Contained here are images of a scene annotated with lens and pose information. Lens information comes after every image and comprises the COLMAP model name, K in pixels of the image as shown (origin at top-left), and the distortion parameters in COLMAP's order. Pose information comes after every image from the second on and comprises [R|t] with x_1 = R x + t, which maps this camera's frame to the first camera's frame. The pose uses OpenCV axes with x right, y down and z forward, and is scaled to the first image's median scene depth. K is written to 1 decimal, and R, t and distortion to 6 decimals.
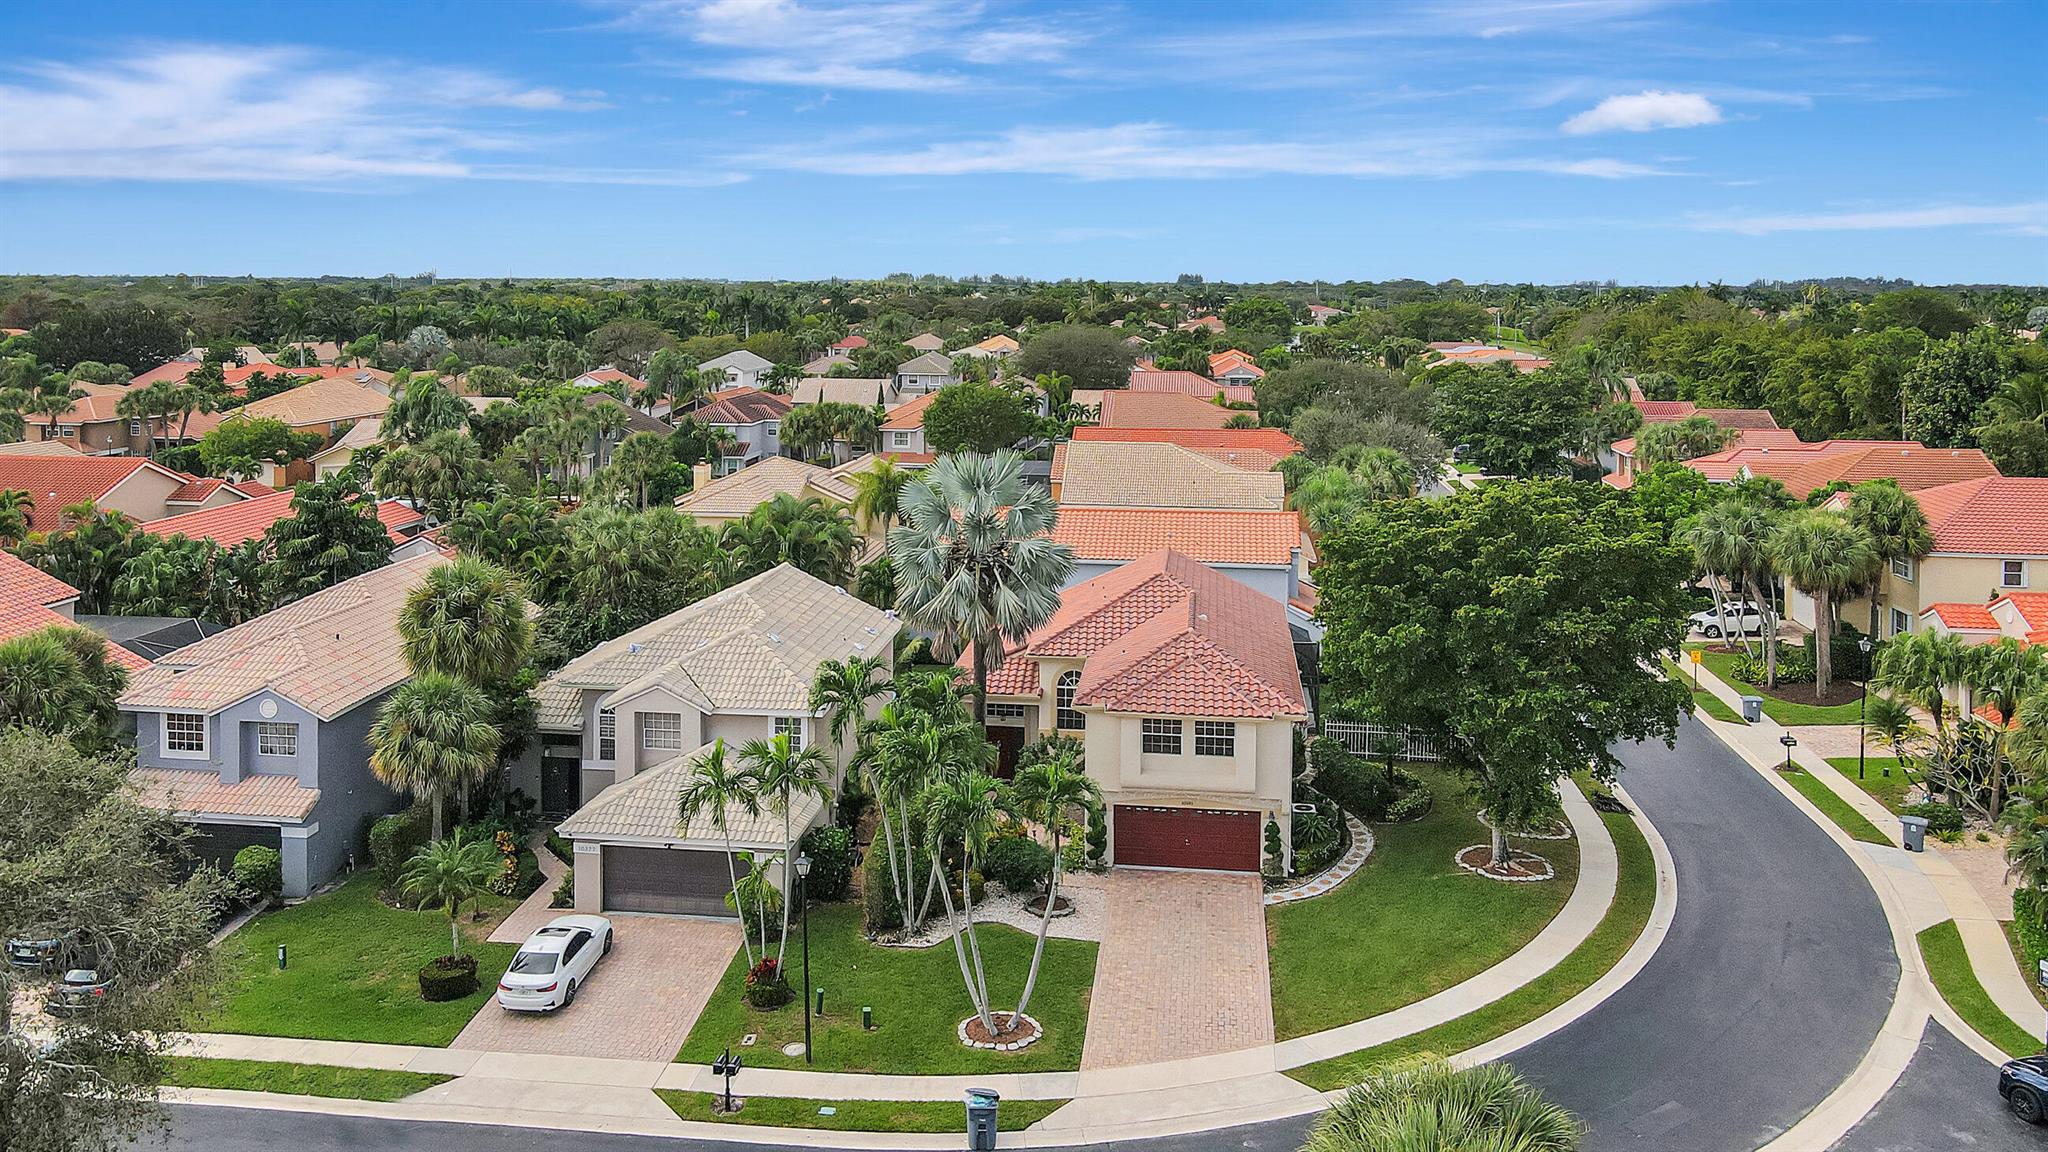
lens RADIAL K [[1600.0, 0, 996.1], [0, 1600.0, 303.7], [0, 0, 1]] dist [0.004489, 0.010498]
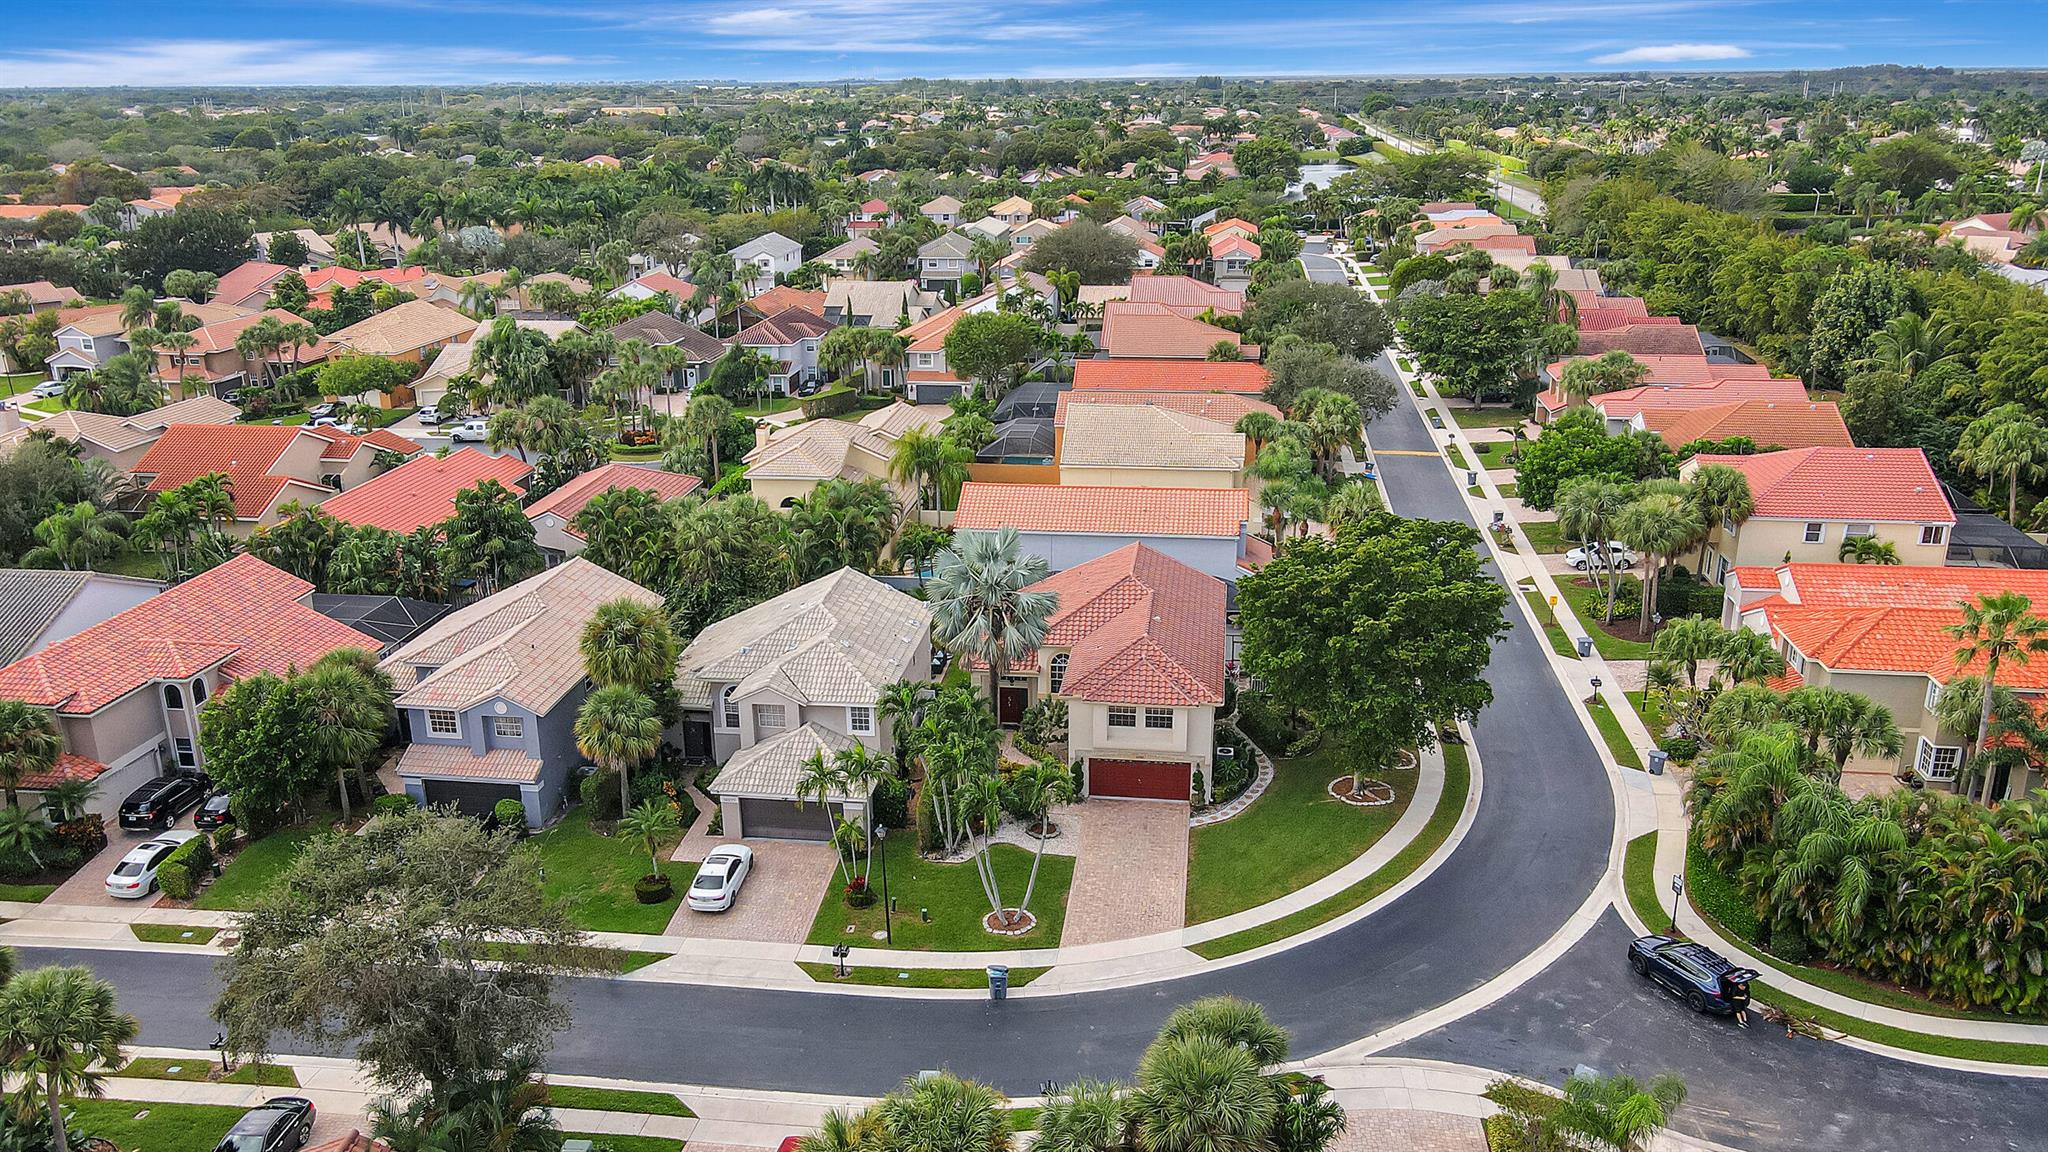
lens RADIAL K [[1576.7, 0, 990.5], [0, 1576.7, 578.3], [0, 0, 1]] dist [0.001692, 0.006631]
pose [[0.999774, -0.012477, -0.017221, 0.012006], [0.017003, 0.955350, 0.294987, -0.263017], [0.012772, -0.295213, 0.955346, -0.306804]]
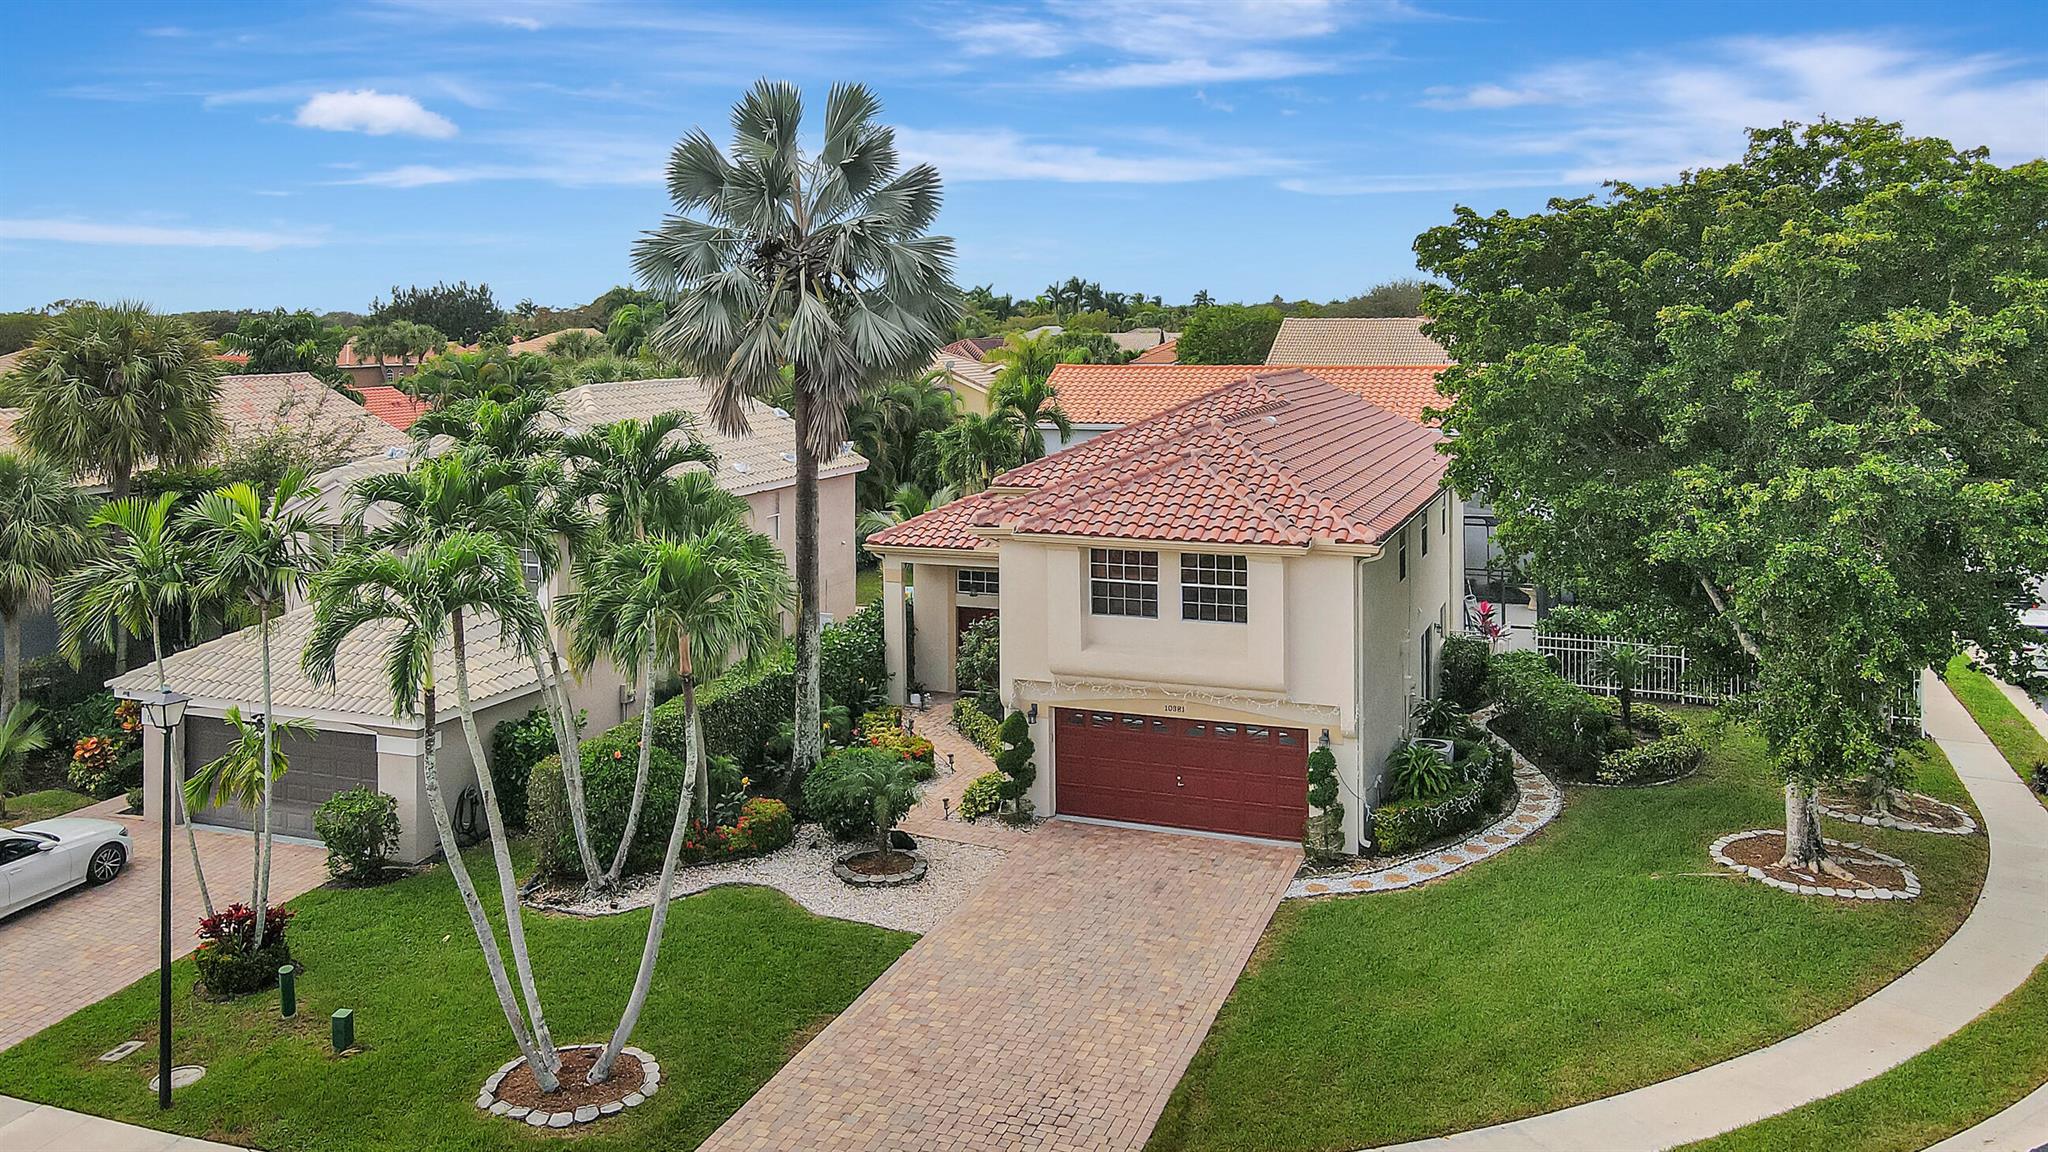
lens RADIAL K [[1600.0, 0, 996.1], [0, 1600.0, 303.7], [0, 0, 1]] dist [0.004489, 0.010498]
pose [[0.966949, -0.015220, -0.254516, 0.205165], [0.010229, 0.999729, -0.020920, 0.184971], [0.254765, 0.017625, 0.966842, 0.451181]]
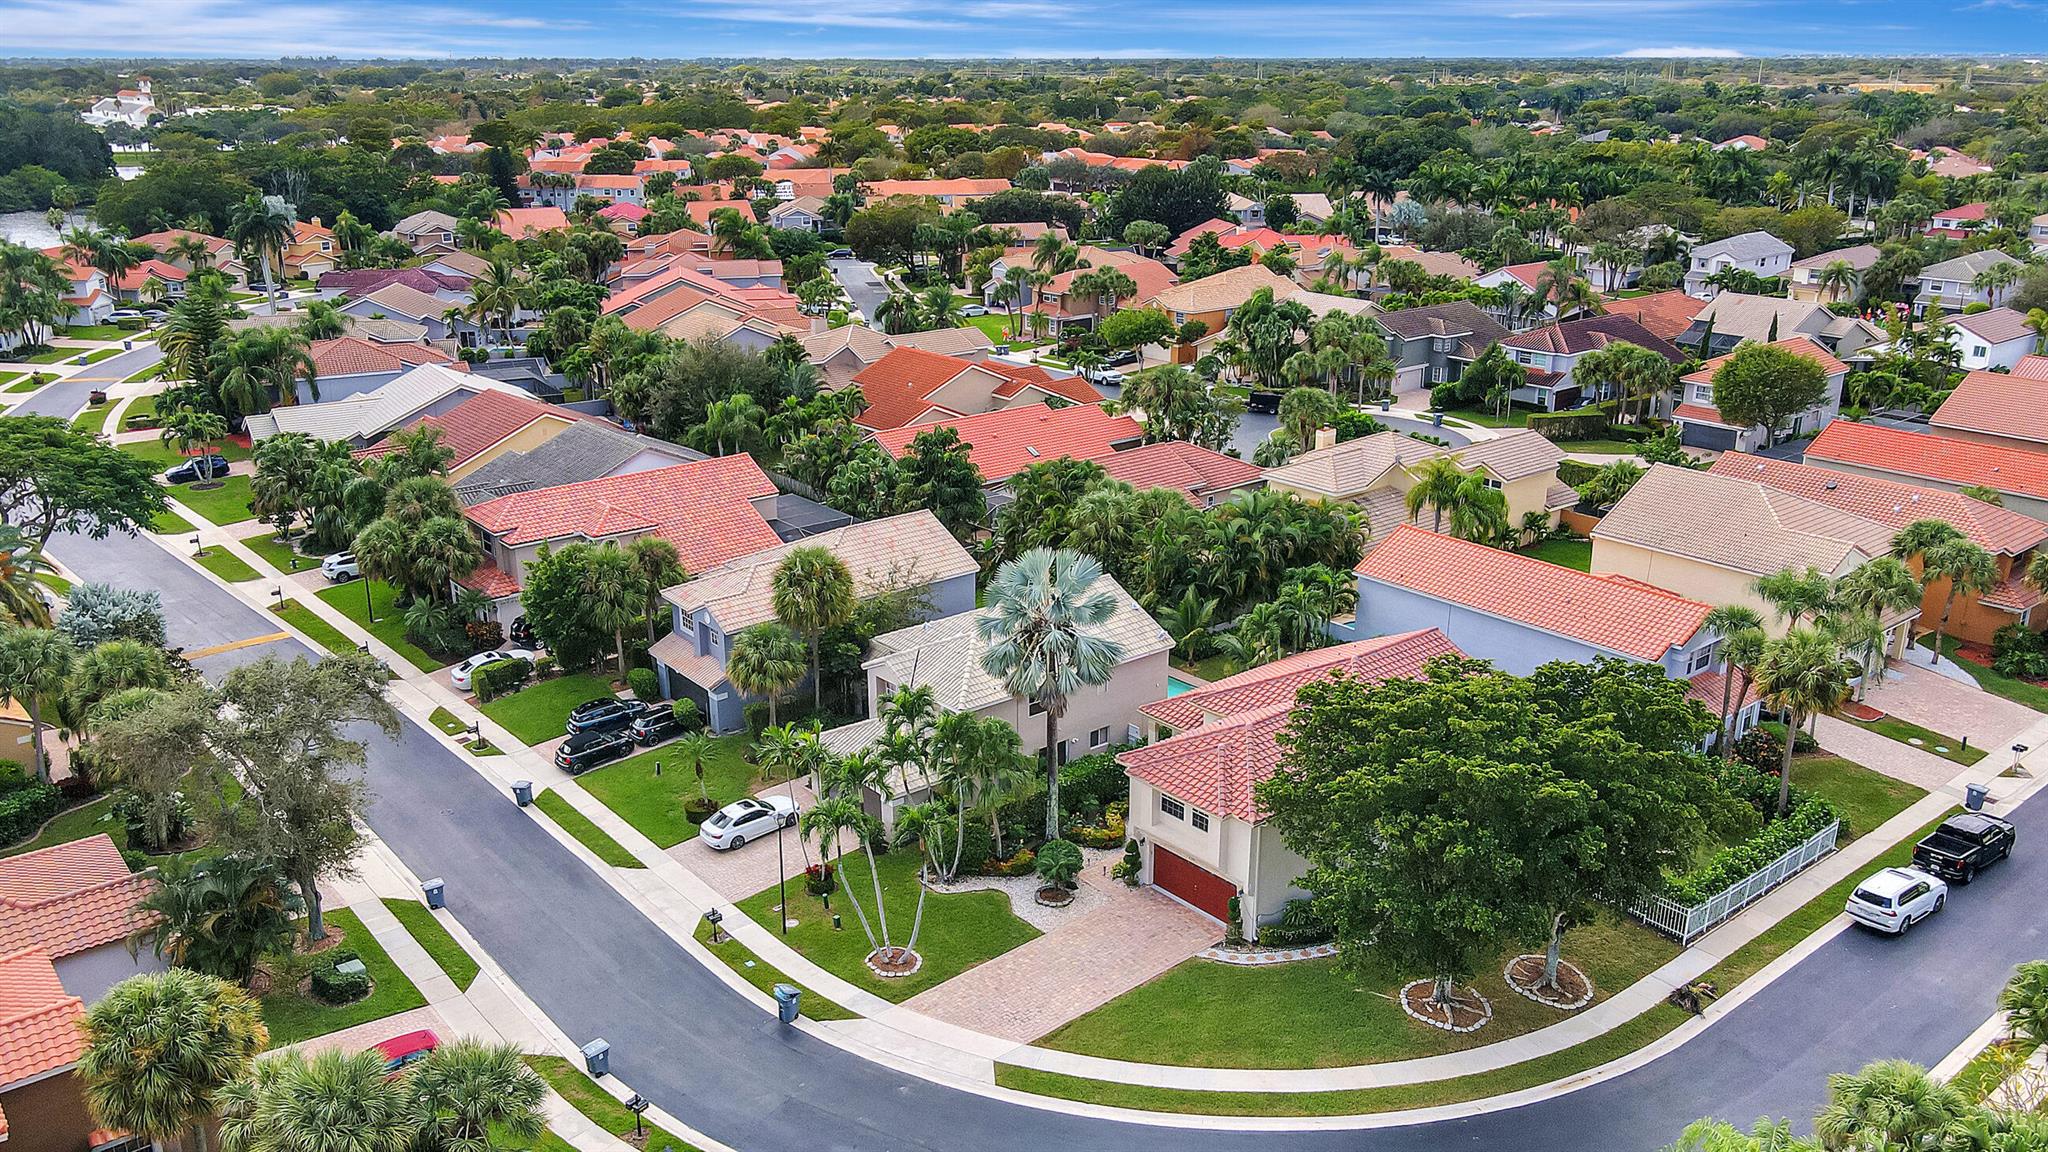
lens RADIAL K [[1576.7, 0, 990.5], [0, 1576.7, 578.3], [0, 0, 1]] dist [0.001692, 0.006631]
pose [[0.720071, 0.211447, -0.660899, 0.767524], [-0.000276, 0.952528, 0.304450, -0.261130], [0.693900, -0.219043, 0.685946, 0.116758]]
